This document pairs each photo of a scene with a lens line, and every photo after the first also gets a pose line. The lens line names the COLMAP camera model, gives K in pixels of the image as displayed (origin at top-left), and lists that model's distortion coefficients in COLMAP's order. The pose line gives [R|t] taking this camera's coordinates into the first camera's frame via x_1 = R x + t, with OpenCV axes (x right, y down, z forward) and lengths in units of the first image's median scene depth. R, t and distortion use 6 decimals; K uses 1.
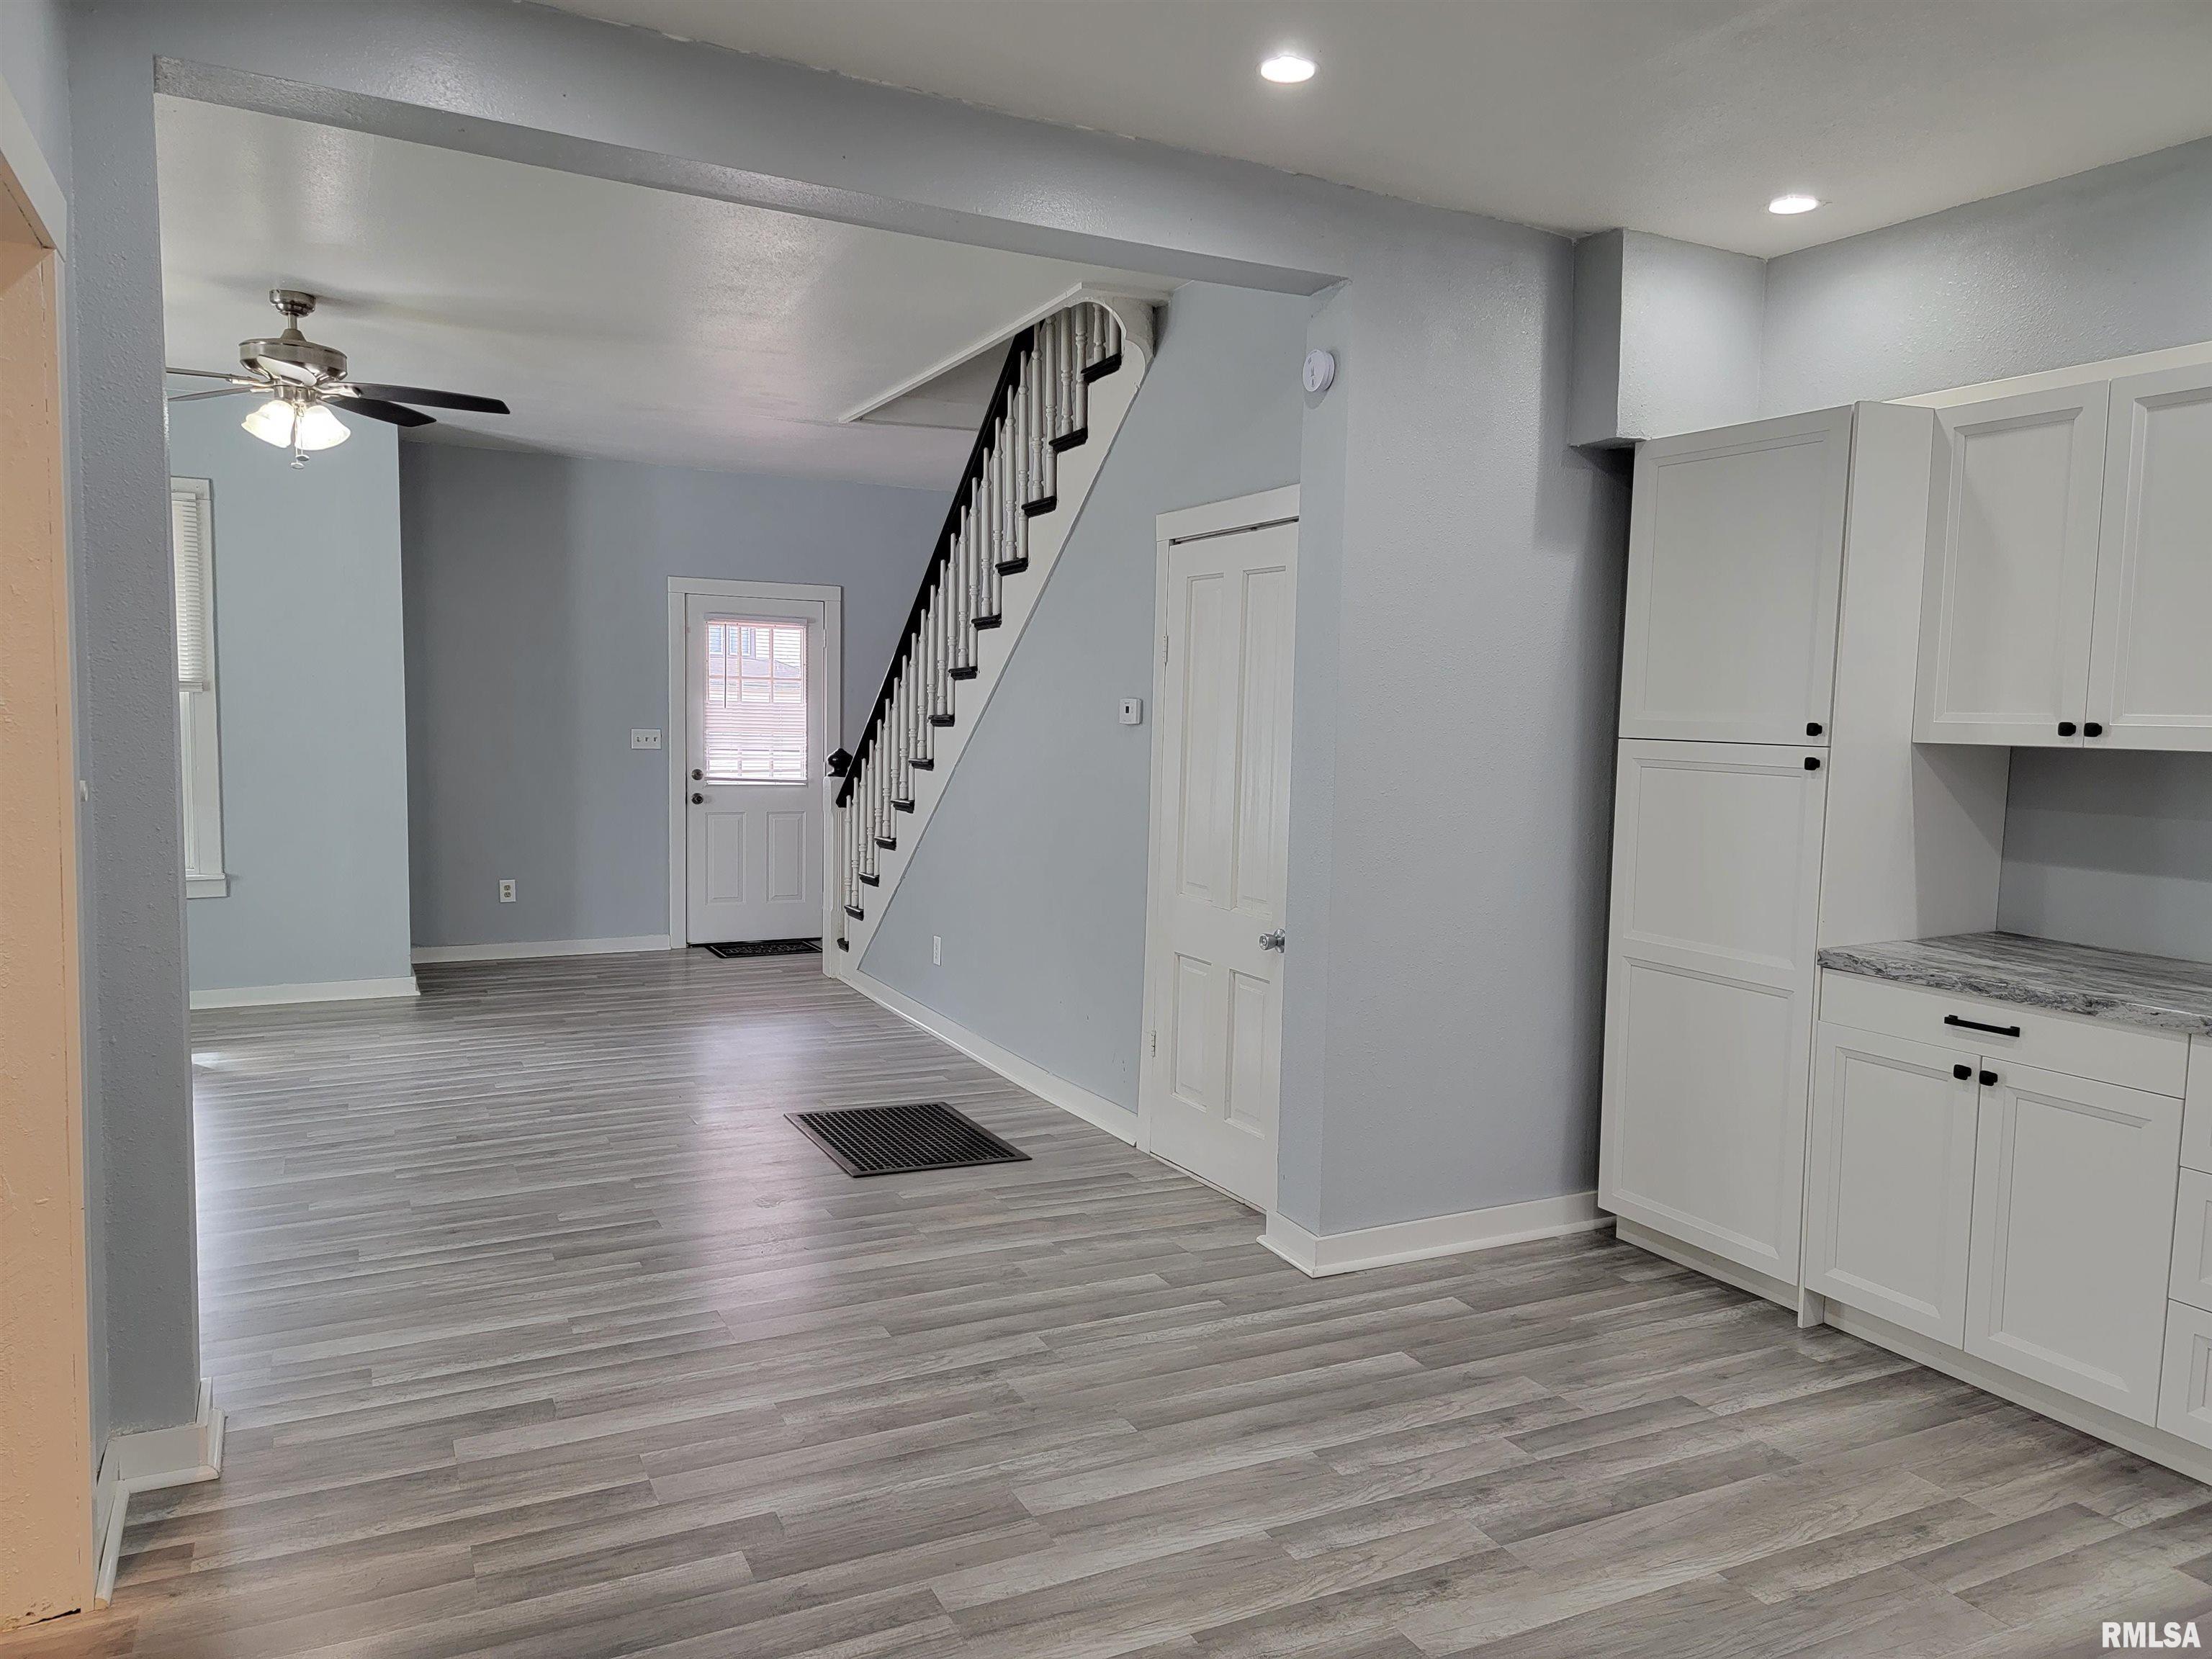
lens RADIAL K [[1531.9, 0, 1099.7], [0, 1531.9, 833.9], [0, 0, 1]] dist [0.054989, -0.012318]
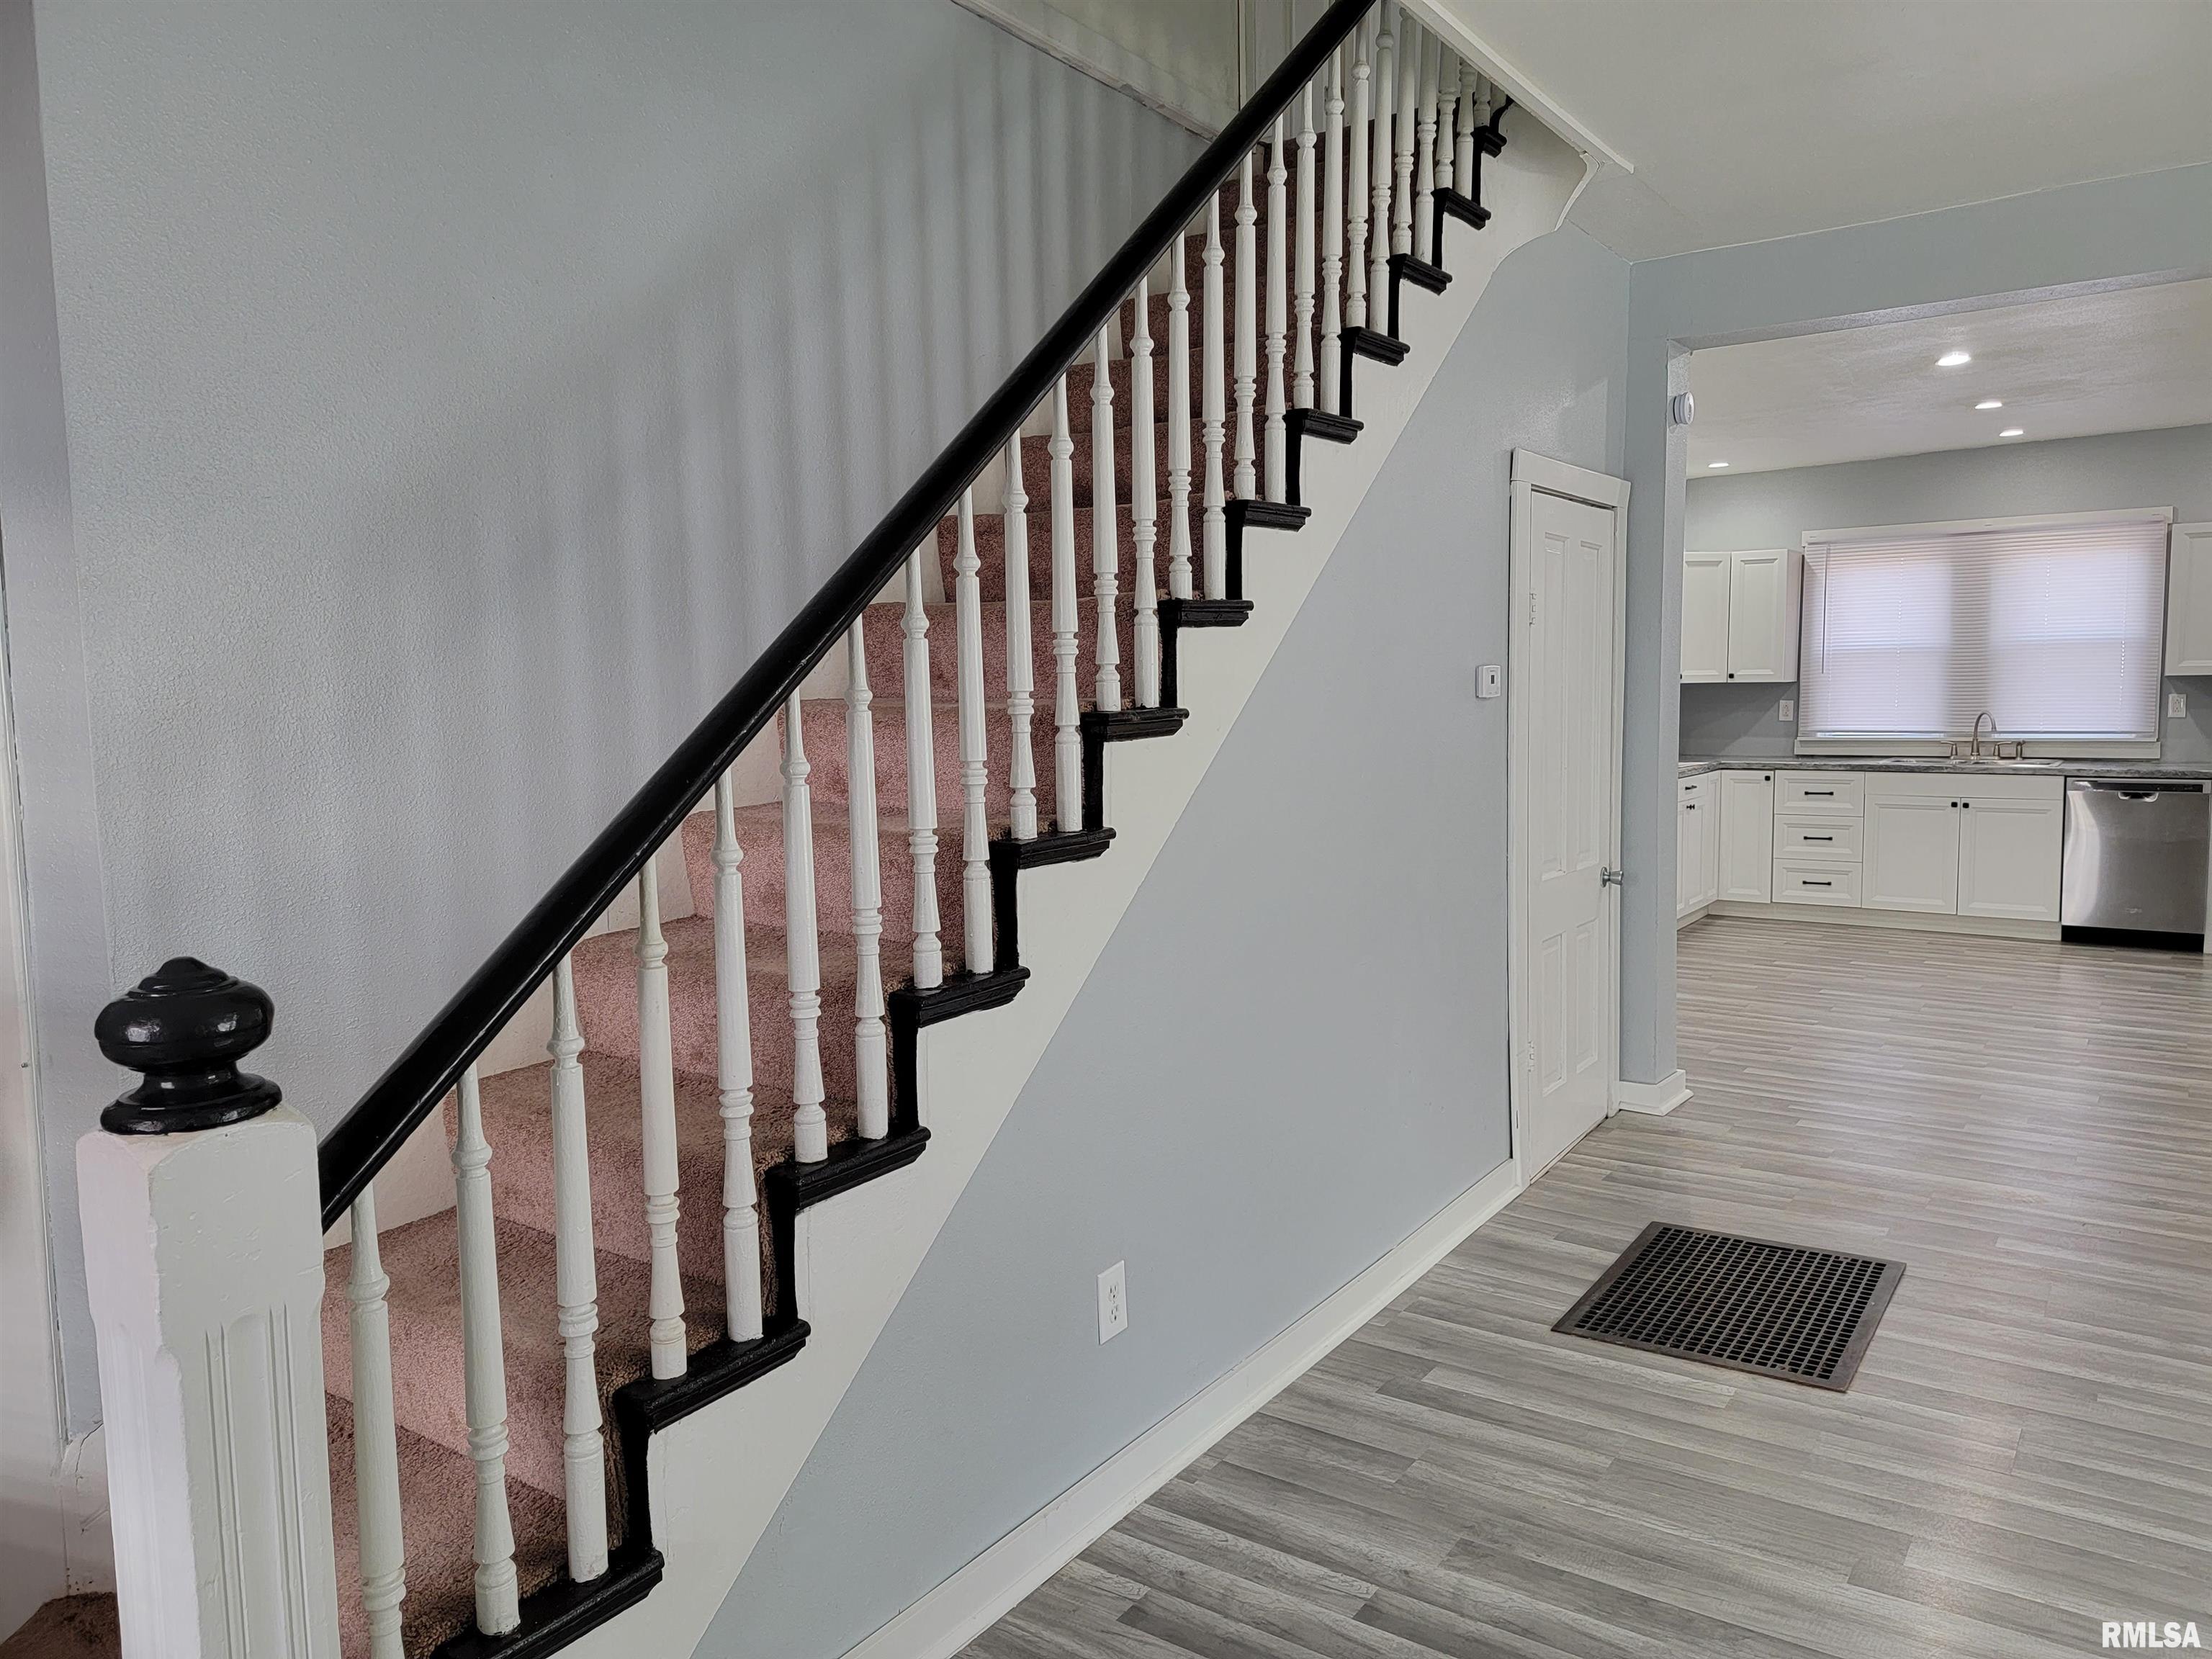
lens RADIAL K [[1531.9, 0, 1113.0], [0, 1531.9, 828.5], [0, 0, 1]] dist [0.054989, -0.012318]
pose [[-0.474795, -0.101571, 0.874215, -0.916748], [0.077909, 0.984568, 0.156706, -0.232669], [-0.876641, 0.142513, -0.459555, 2.372601]]
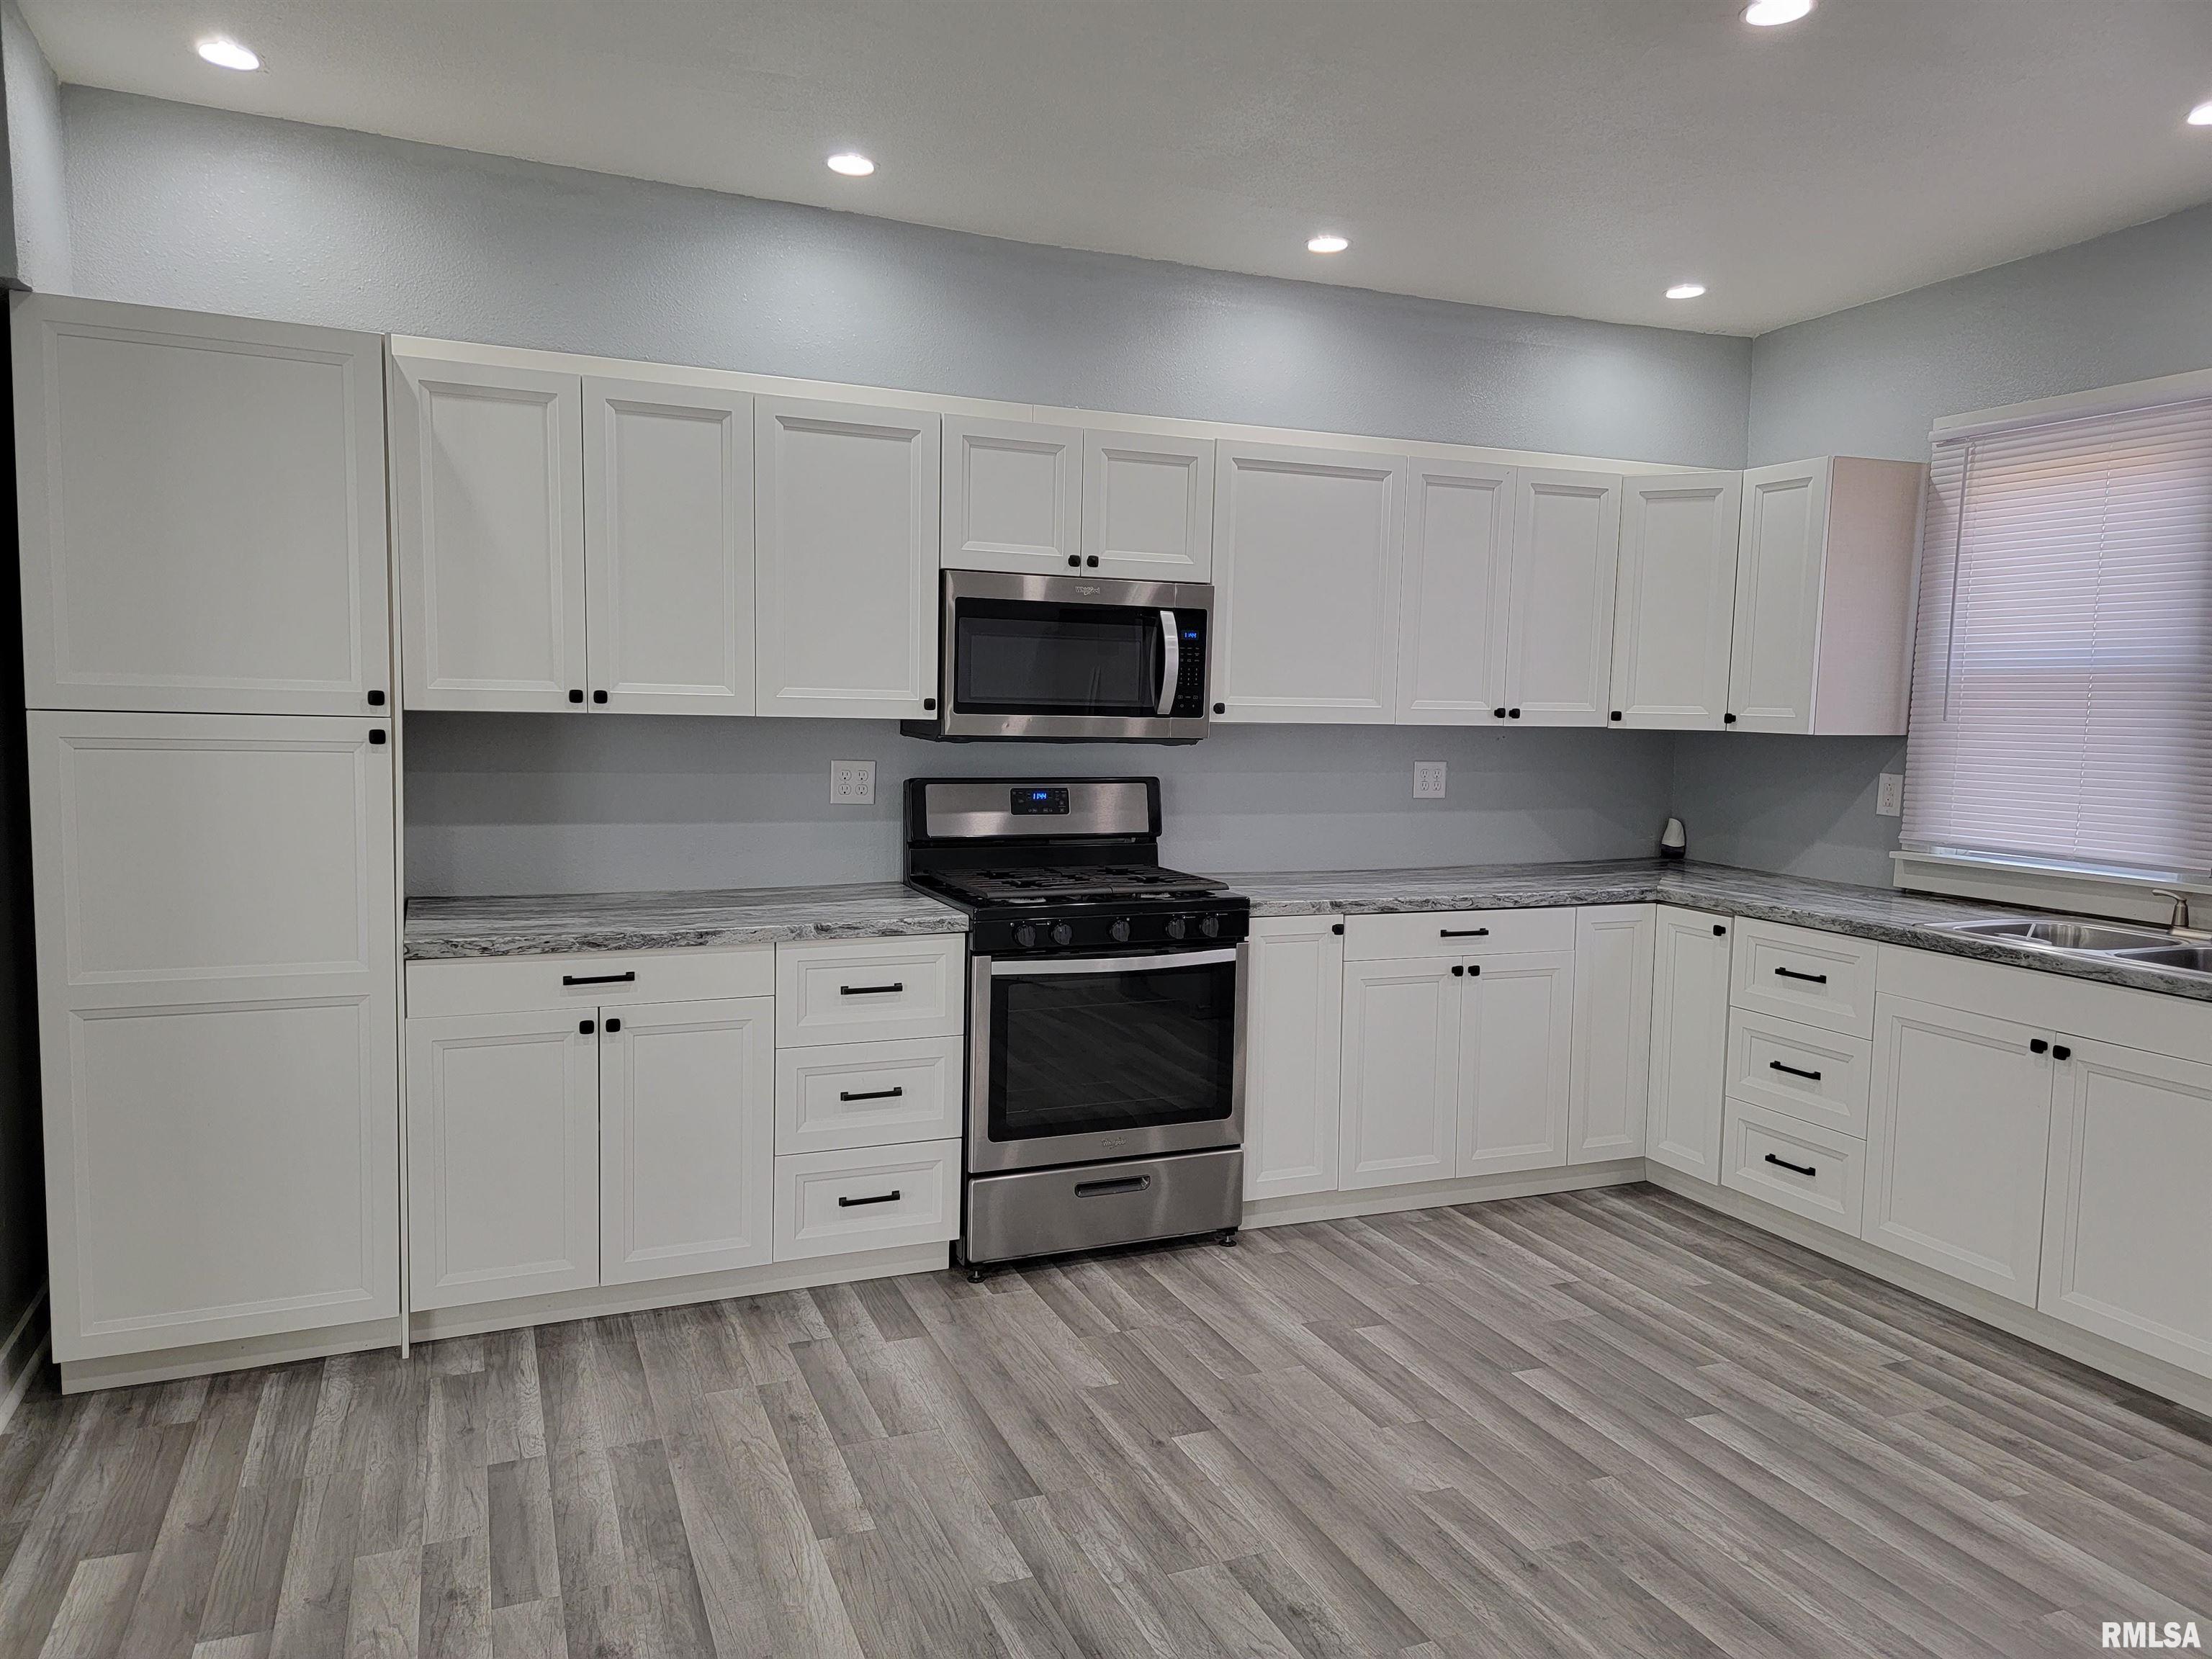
lens RADIAL K [[1531.9, 0, 1099.3], [0, 1531.9, 835.4], [0, 0, 1]] dist [0.054989, -0.012318]
pose [[0.077720, -0.106561, 0.991264, -0.421995], [0.065323, 0.992679, 0.101592, -0.055929], [-0.994833, 0.056857, 0.084112, 0.553392]]
